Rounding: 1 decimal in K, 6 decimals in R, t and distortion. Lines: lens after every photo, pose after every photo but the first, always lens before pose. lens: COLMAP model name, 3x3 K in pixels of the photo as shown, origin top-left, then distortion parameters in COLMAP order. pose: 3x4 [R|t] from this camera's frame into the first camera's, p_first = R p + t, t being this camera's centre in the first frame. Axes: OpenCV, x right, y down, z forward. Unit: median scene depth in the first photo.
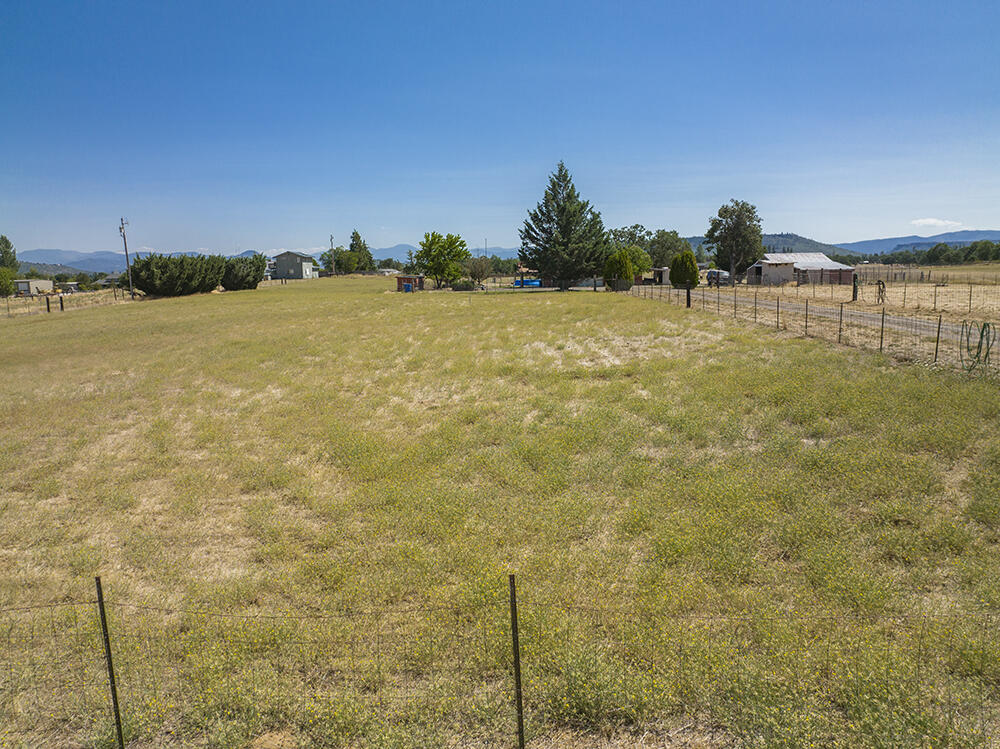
lens RADIAL K [[701.2, 0, 498.5], [0, 701.2, 387.2], [0, 0, 1]] dist [-0.033531, -0.006675]
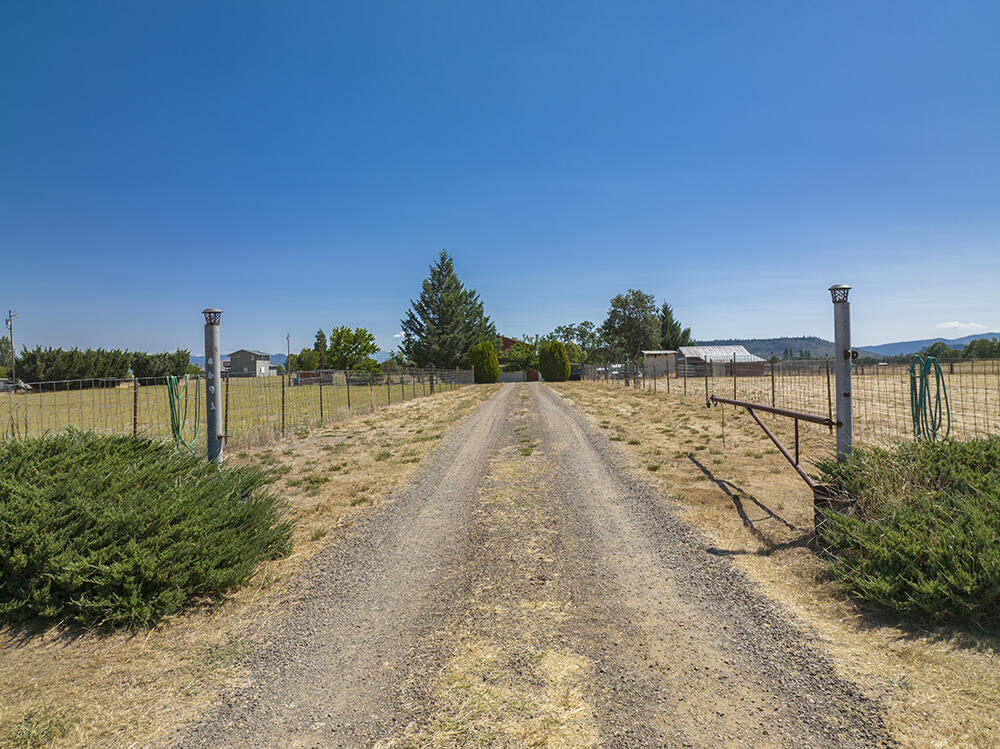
lens RADIAL K [[701.2, 0, 498.5], [0, 701.2, 387.2], [0, 0, 1]] dist [-0.033531, -0.006675]
pose [[0.999356, 0.001235, -0.035860, 0.196920], [-0.006436, 0.989368, -0.145289, 0.000249], [0.035300, 0.145426, 0.988739, 0.082463]]
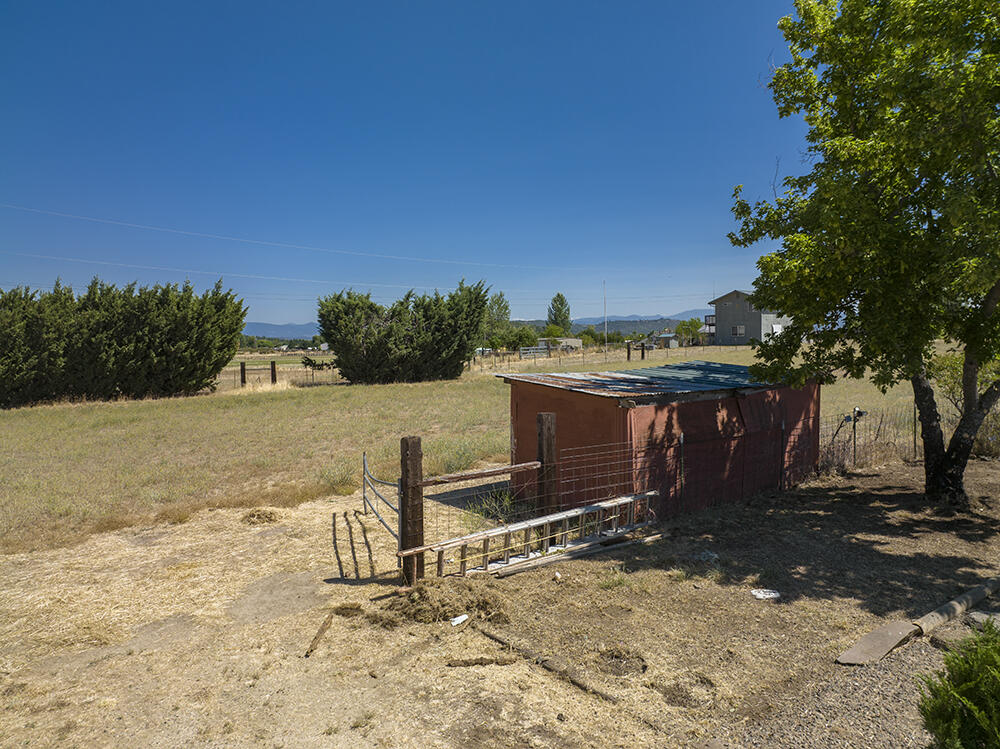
lens RADIAL K [[699.0, 0, 500.0], [0, 699.0, 374.5], [0, 0, 1]] dist [-0.038980, 0.005919]
pose [[0.653591, 0.048824, -0.755272, -0.072148], [-0.127141, 0.990819, -0.045973, -0.184723], [0.746093, 0.126074, 0.653797, 1.135569]]
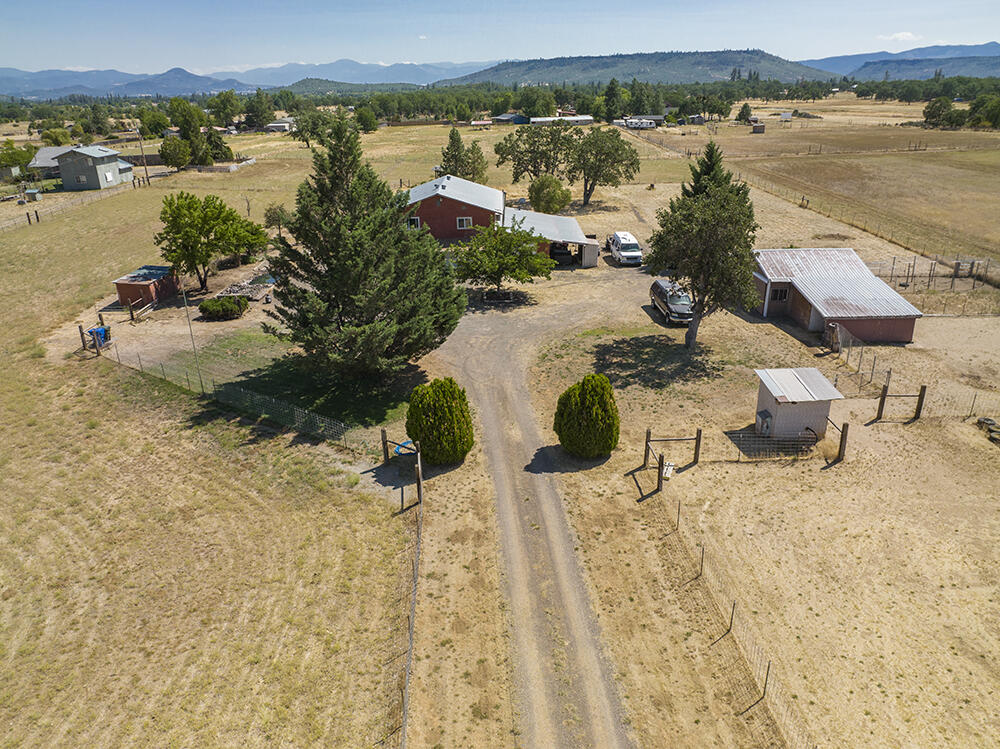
lens RADIAL K [[699.0, 0, 500.0], [0, 699.0, 374.5], [0, 0, 1]] dist [-0.038980, 0.005919]
pose [[0.997883, -0.024972, 0.060046, 0.161745], [0.010896, 0.974485, 0.224186, -0.252890], [-0.064112, -0.223057, 0.972695, 0.508799]]
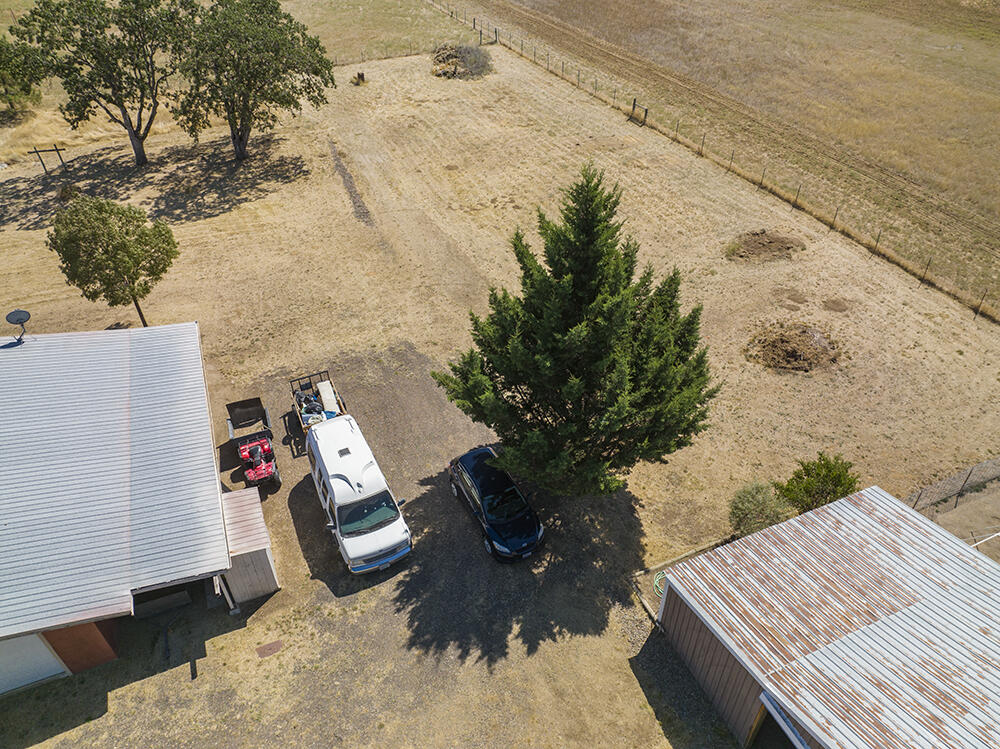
lens RADIAL K [[709.6, 0, 500.0], [0, 709.6, 374.5], [0, 0, 1]] dist [-0.111996, 0.080038]
pose [[0.892122, -0.279288, 0.355129, 0.328988], [0.076501, 0.868072, 0.490509, -0.384142], [-0.445271, -0.410426, 0.795792, 1.106978]]
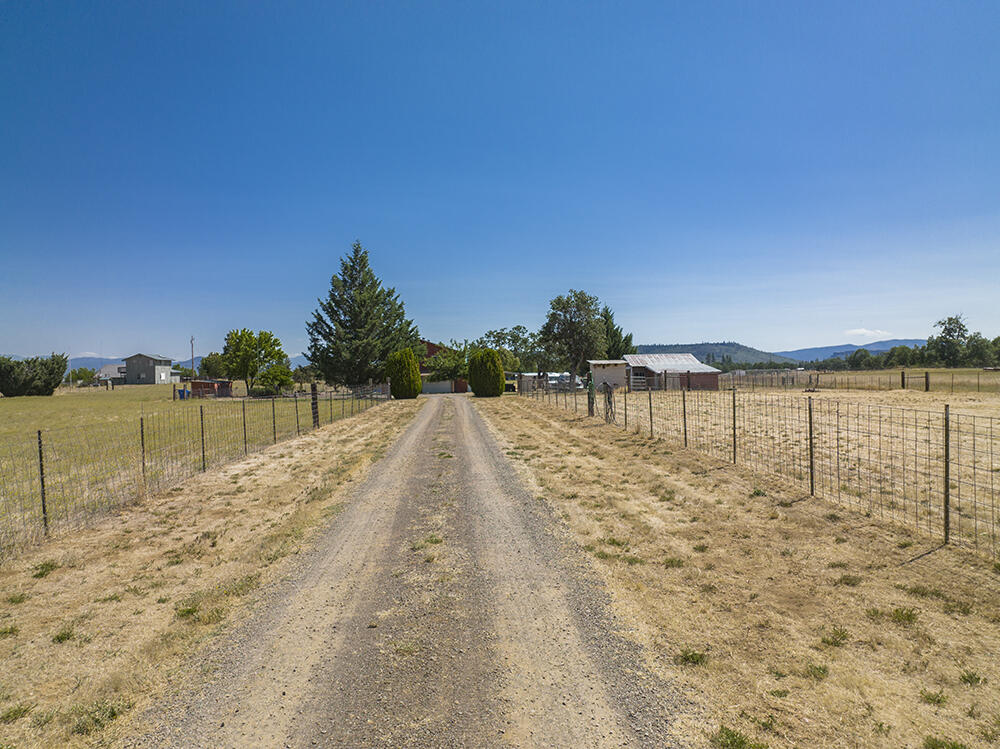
lens RADIAL K [[701.2, 0, 498.5], [0, 701.2, 387.2], [0, 0, 1]] dist [-0.033531, -0.006675]
pose [[0.997864, 0.001535, 0.065301, 0.199263], [0.008331, 0.988569, -0.150536, -0.029706], [-0.064786, 0.150759, 0.986445, 0.205256]]
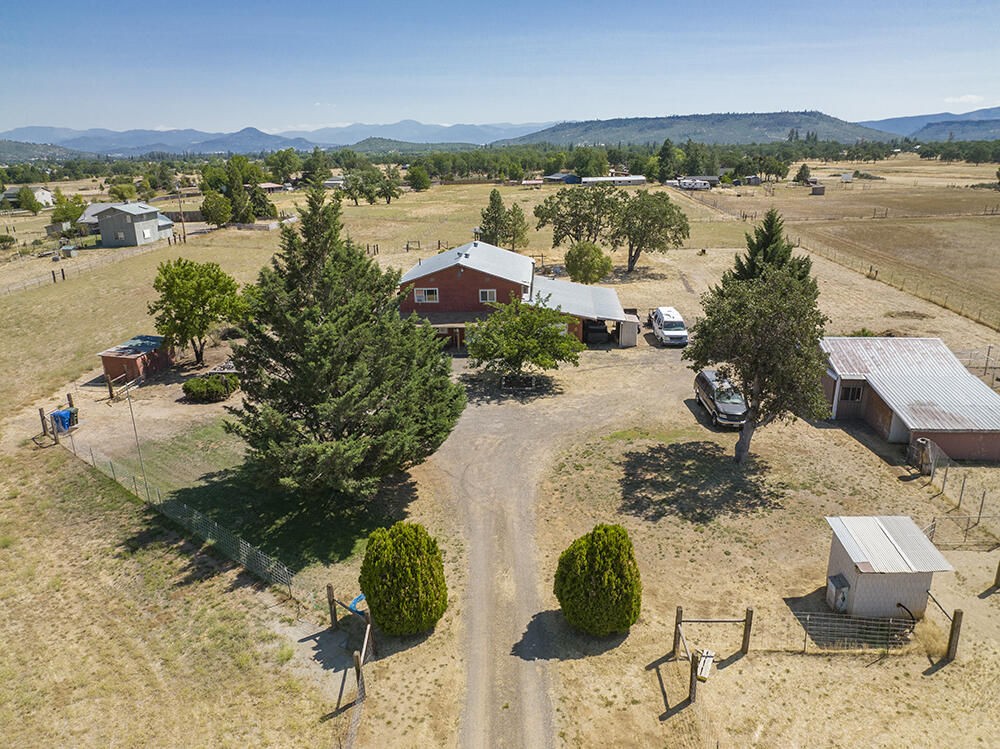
lens RADIAL K [[699.0, 0, 500.0], [0, 699.0, 374.5], [0, 0, 1]] dist [-0.038980, 0.005919]
pose [[0.999916, 0.005682, -0.011627, 0.194334], [-0.003886, 0.988818, 0.149077, -0.269970], [0.012344, -0.149019, 0.988757, 0.601519]]
